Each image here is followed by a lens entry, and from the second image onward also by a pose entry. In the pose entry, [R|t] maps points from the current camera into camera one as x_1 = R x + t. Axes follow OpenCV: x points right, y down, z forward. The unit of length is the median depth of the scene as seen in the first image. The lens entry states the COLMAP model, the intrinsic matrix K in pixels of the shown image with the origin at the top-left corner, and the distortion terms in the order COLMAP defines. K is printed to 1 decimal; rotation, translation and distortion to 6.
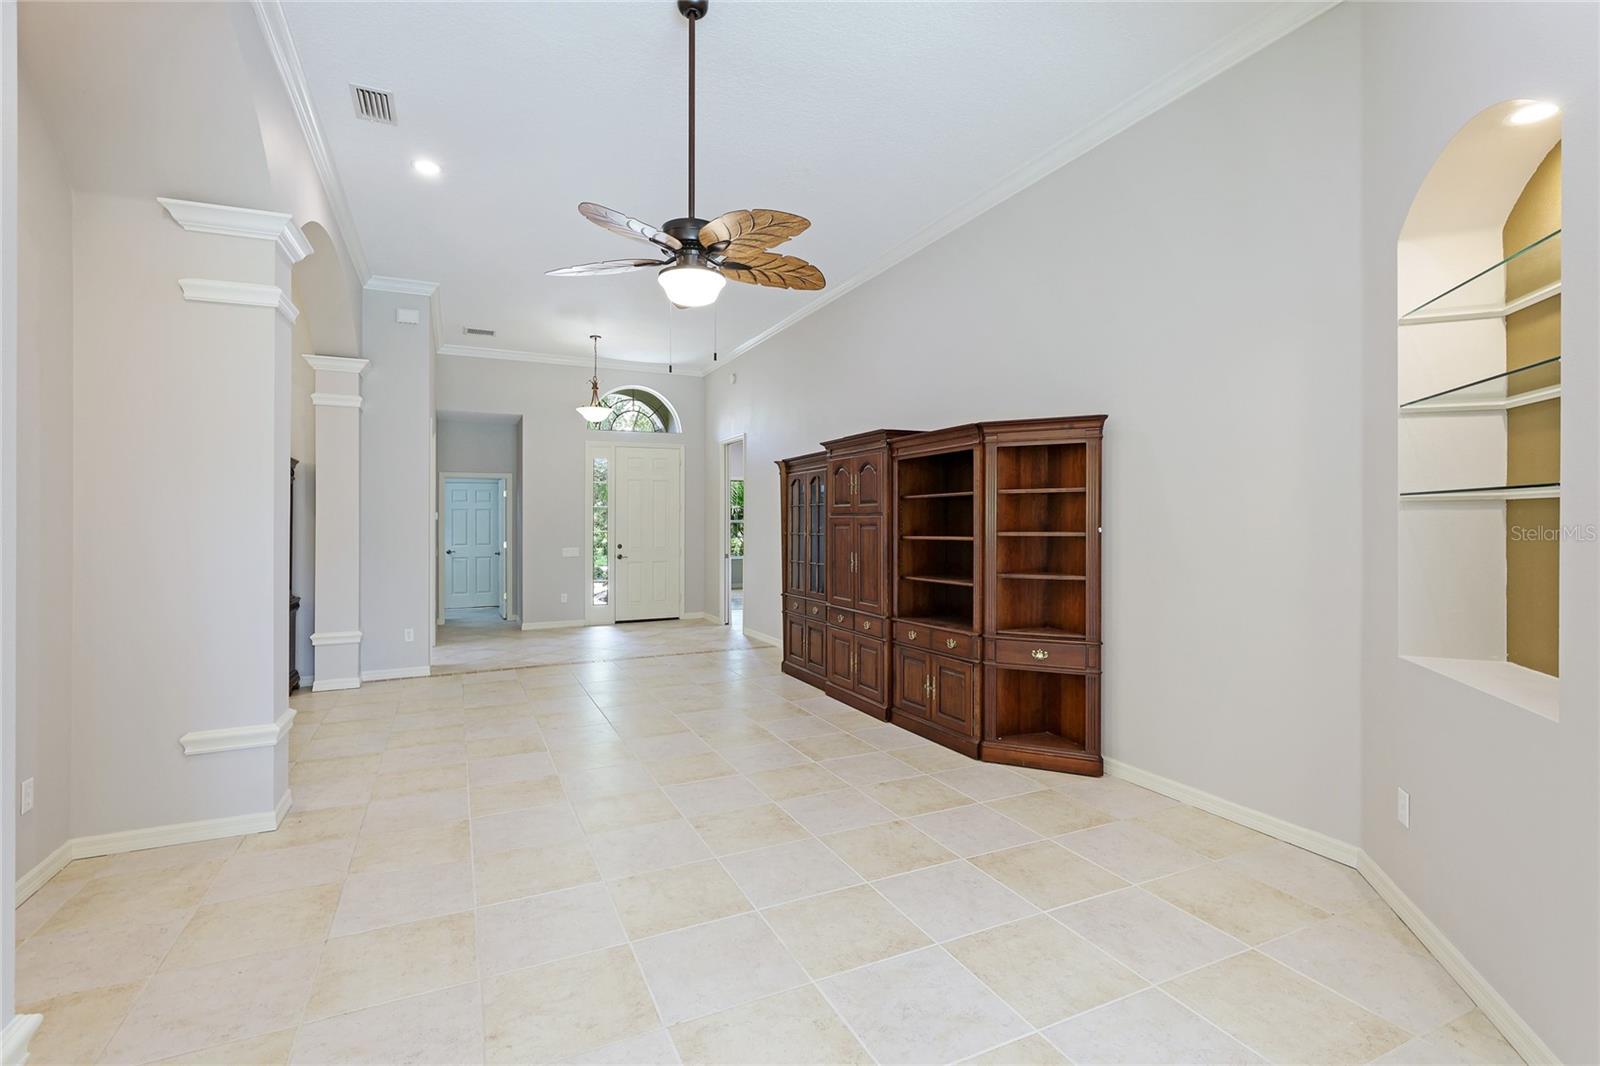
lens RADIAL K [[731.1, 0, 798.3], [0, 731.1, 507.9], [0, 0, 1]] dist [-0.002066, 0.000287]
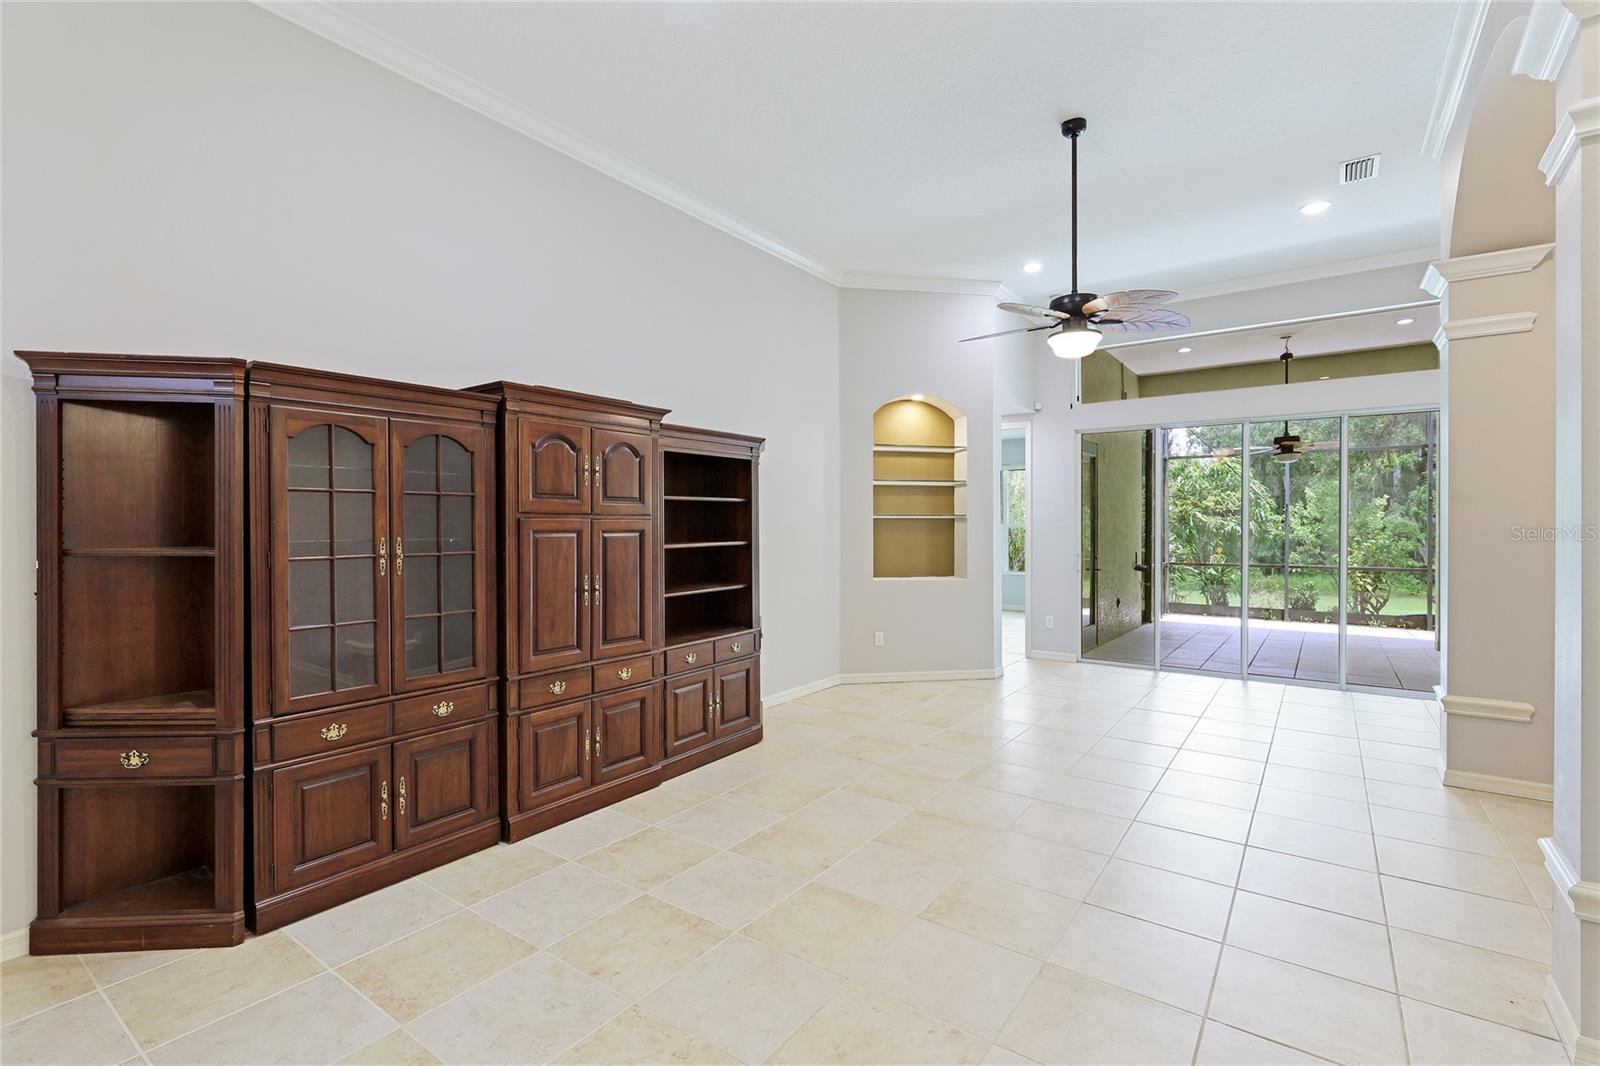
lens RADIAL K [[731.1, 0, 795.1], [0, 731.1, 528.7], [0, 0, 1]] dist [-0.002066, 0.000287]
pose [[-0.479933, 0.005726, 0.877287, -0.642270], [-0.006070, 0.999933, -0.009848, 0.028745], [-0.877284, -0.010052, -0.479866, 1.270536]]
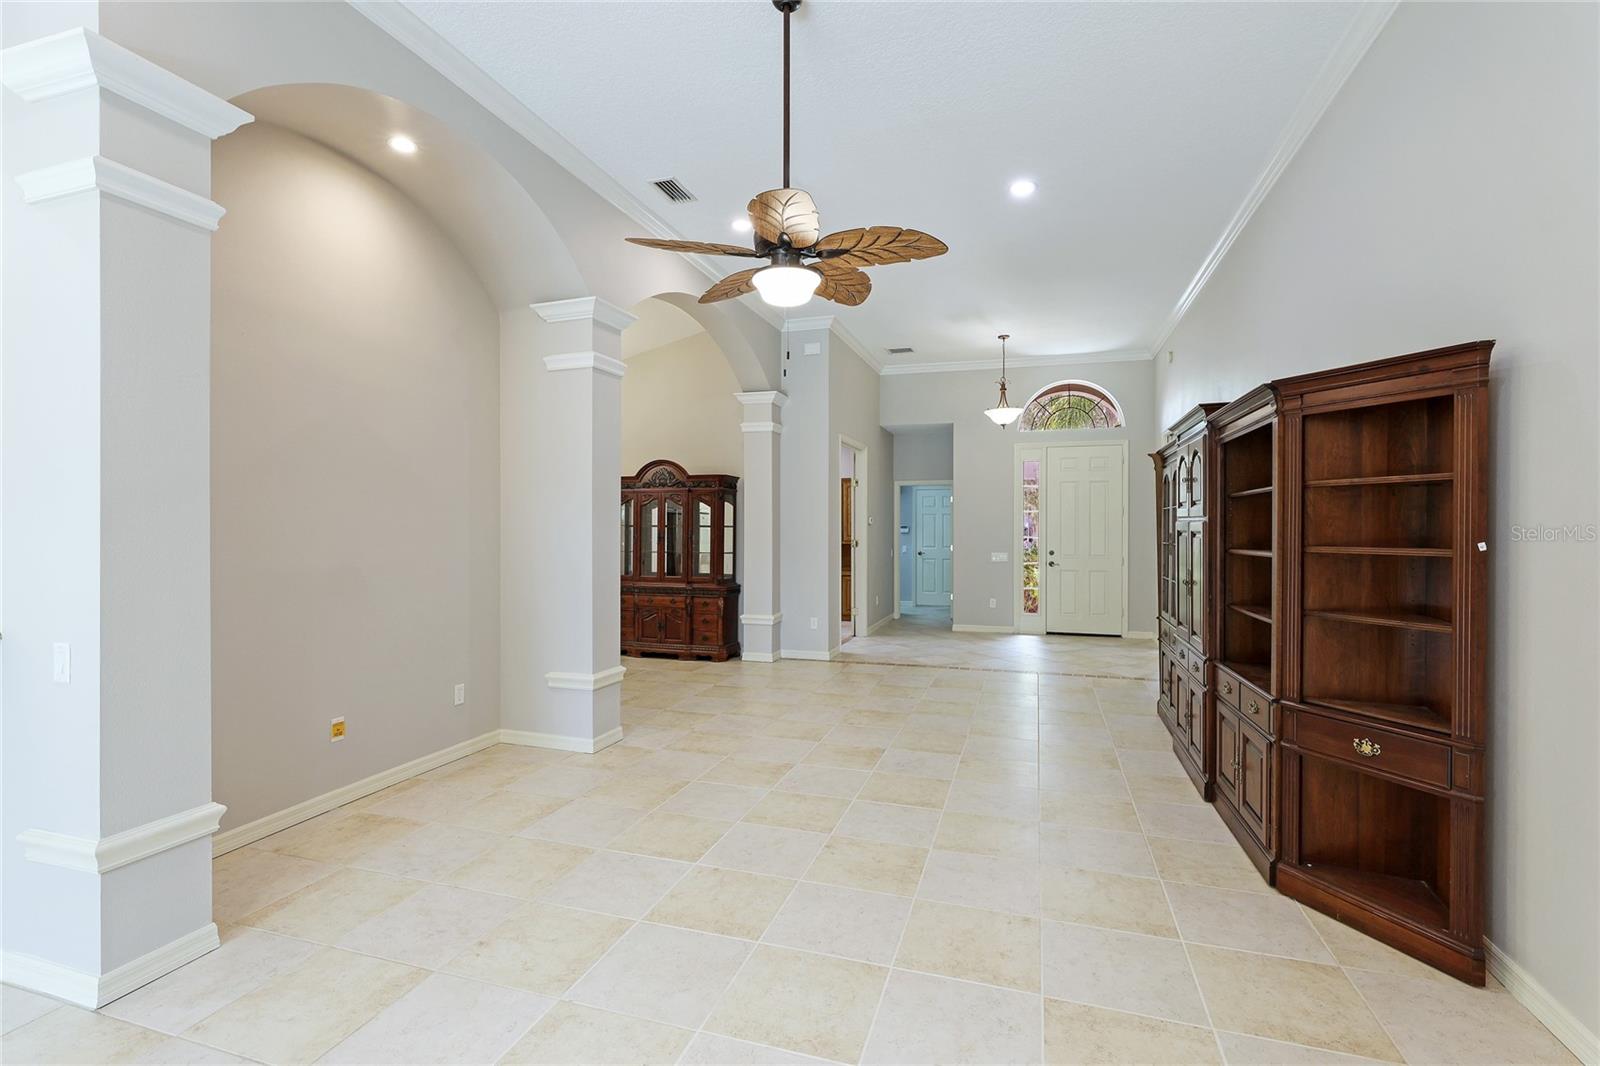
lens RADIAL K [[731.1, 0, 804.2], [0, 731.1, 509.2], [0, 0, 1]] dist [-0.002066, 0.000287]
pose [[0.731154, -0.010130, -0.682137, 0.334688], [0.007434, 0.999949, -0.006882, 0.001233], [0.682172, -0.000039, 0.731192, 0.188669]]
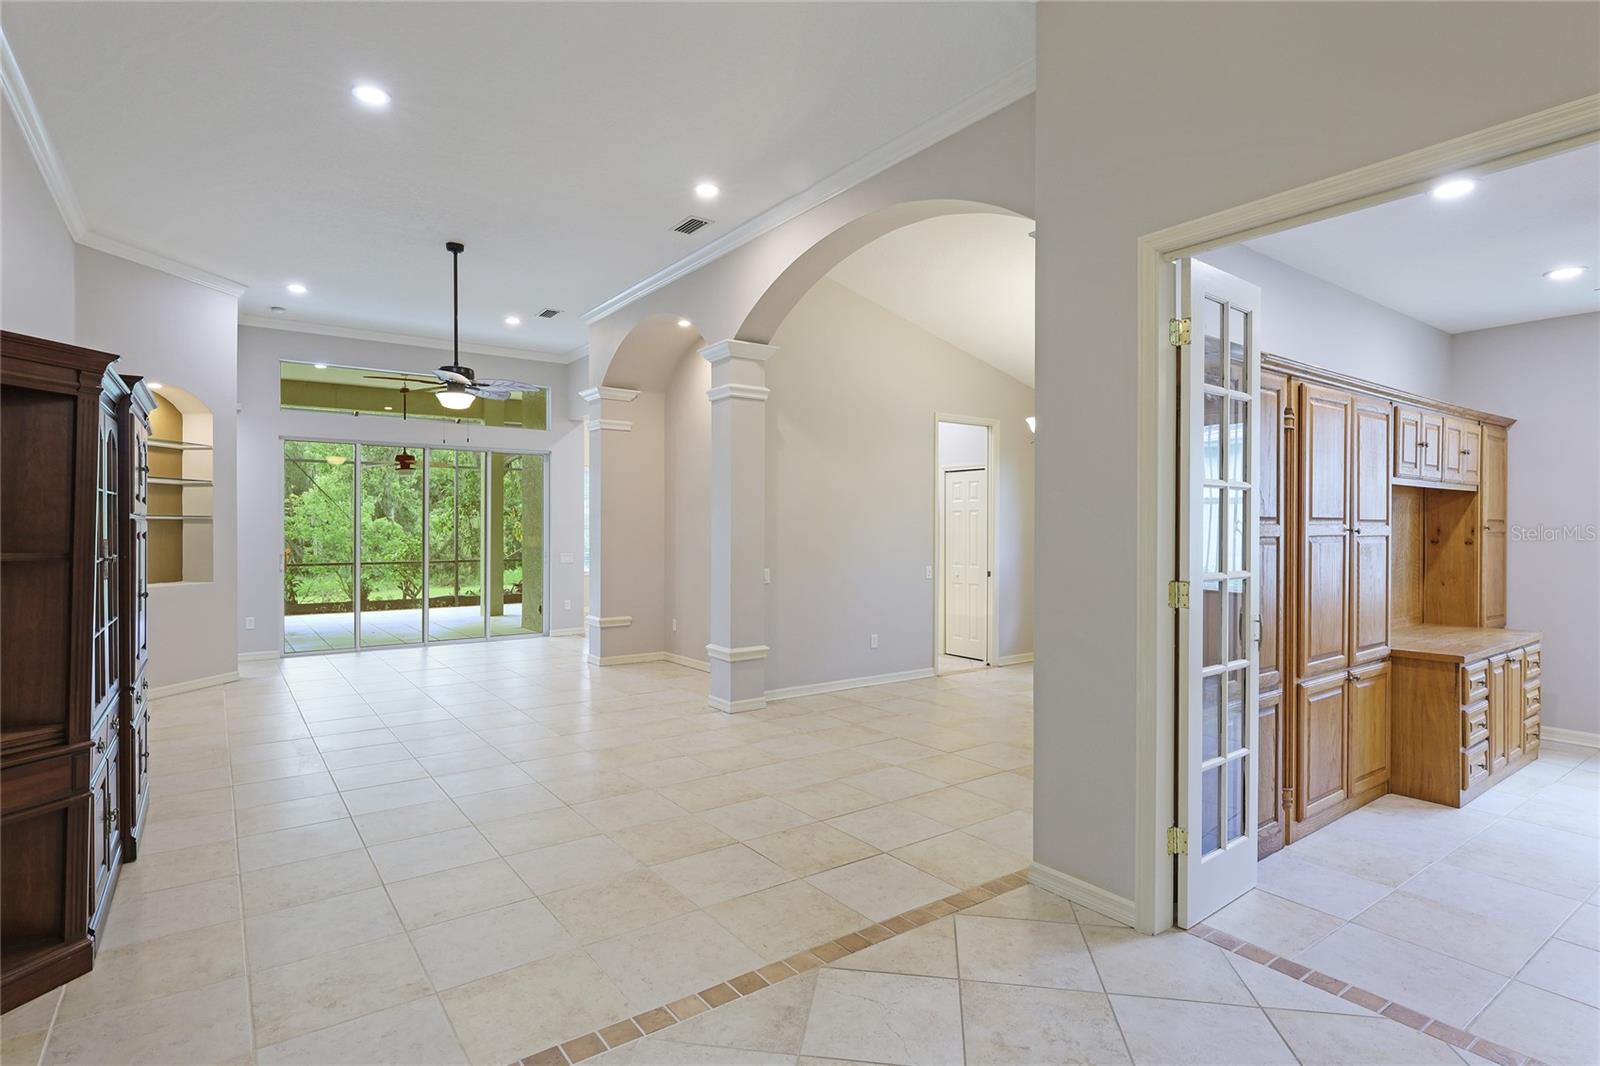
lens RADIAL K [[792.3, 0, 797.6], [0, 792.3, 527.5], [0, 0, 1]] dist [-0.006076, -0.000458]
pose [[-0.984732, 0.003003, -0.174052, -0.403694], [0.005527, 0.999886, -0.014016, 0.033645], [0.173990, -0.014764, -0.984637, 1.897900]]
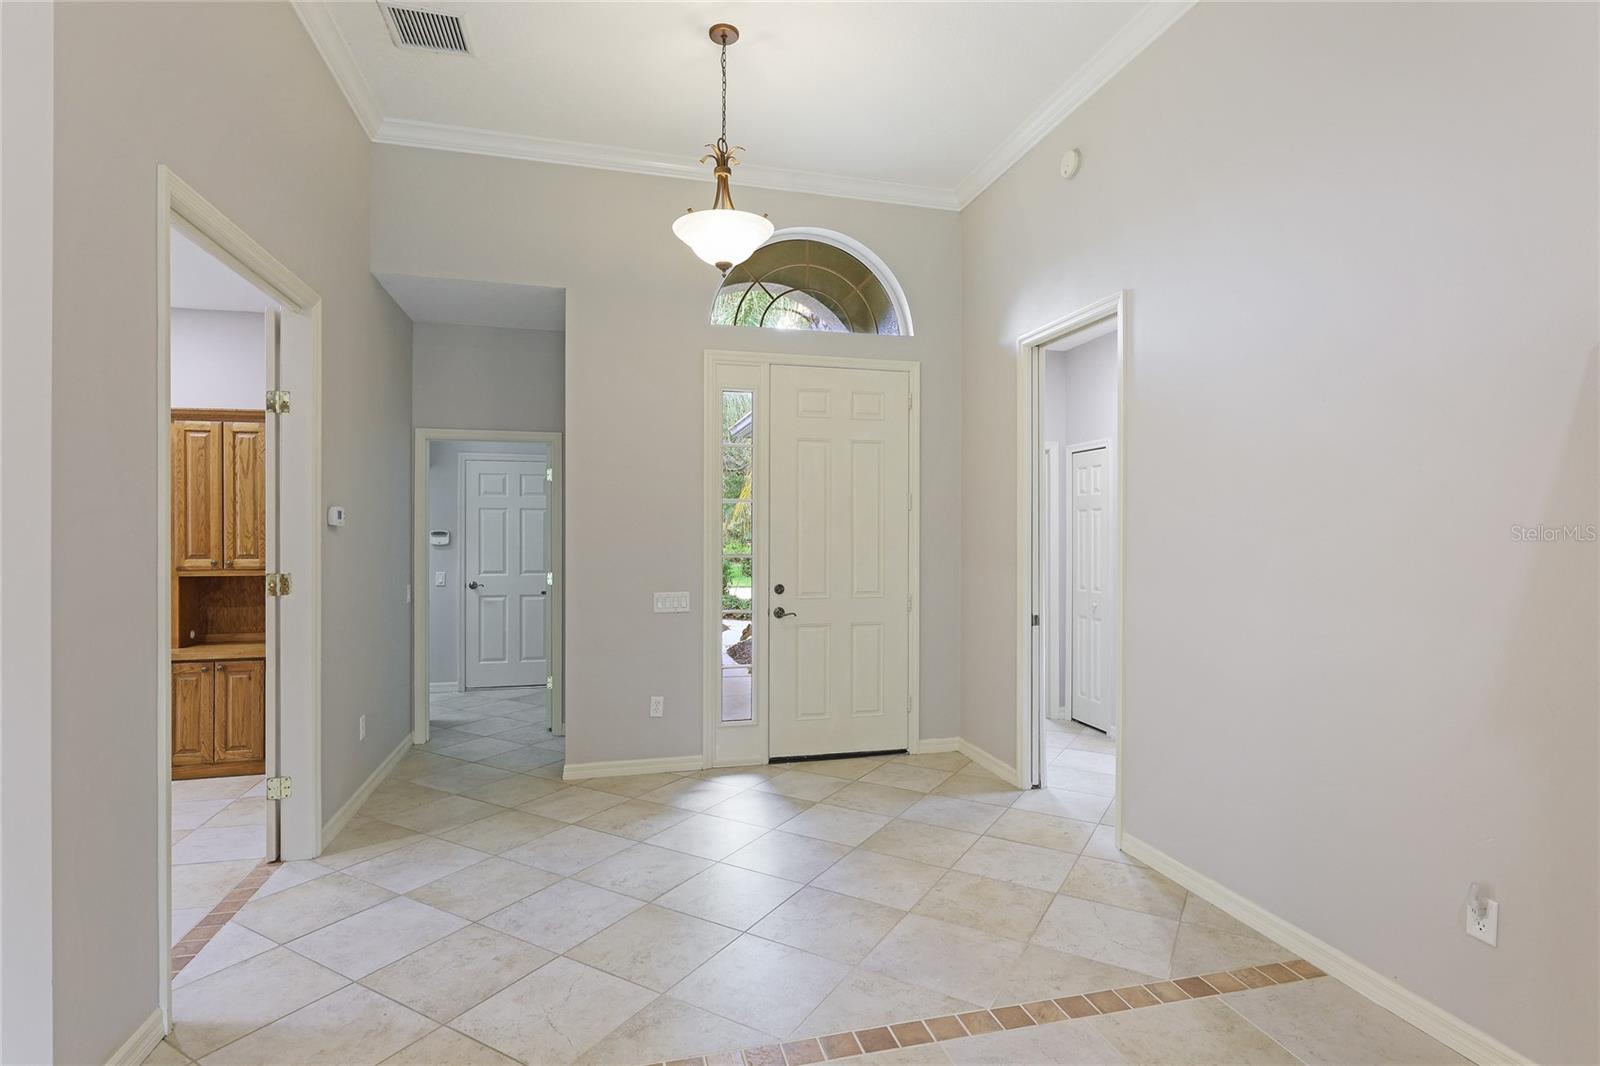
lens RADIAL K [[792.3, 0, 791.8], [0, 792.3, 538.1], [0, 0, 1]] dist [-0.006076, -0.000458]
pose [[0.980646, 0.008443, -0.195606, -0.288706], [-0.003313, 0.999642, 0.026539, 0.018139], [0.195760, -0.025377, 0.980323, 1.073190]]
